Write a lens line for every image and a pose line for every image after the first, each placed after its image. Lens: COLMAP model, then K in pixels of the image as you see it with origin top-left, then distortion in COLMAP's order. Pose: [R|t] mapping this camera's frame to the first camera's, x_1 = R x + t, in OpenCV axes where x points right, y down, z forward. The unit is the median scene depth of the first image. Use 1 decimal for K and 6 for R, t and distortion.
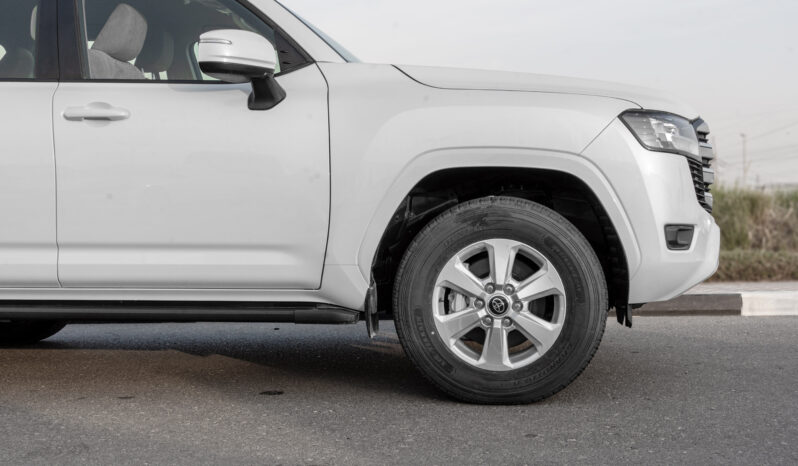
lens RADIAL K [[876.4, 0, 400.6], [0, 876.4, 233.8], [0, 0, 1]] dist [0.008446, 0.000000]
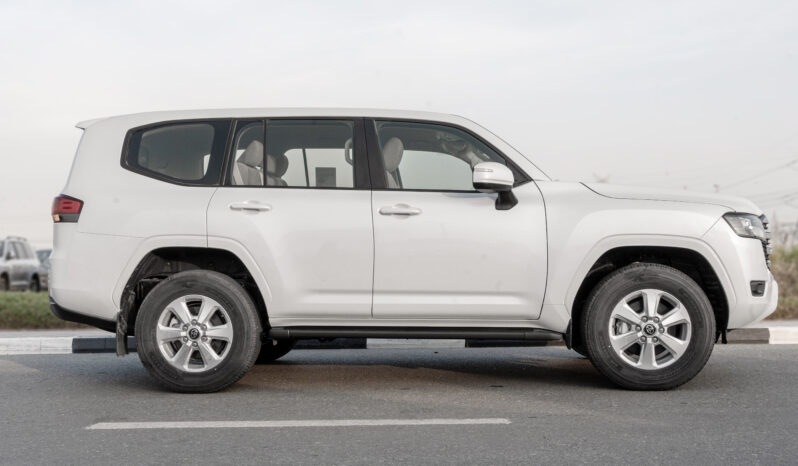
lens RADIAL K [[876.4, 0, 399.2], [0, 876.4, 232.1], [0, 0, 1]] dist [0.008446, 0.000000]
pose [[0.999524, 0.005934, 0.030269, -0.407057], [-0.004336, 0.998607, -0.052584, -0.012563], [-0.030539, 0.052428, 0.998158, -0.635472]]
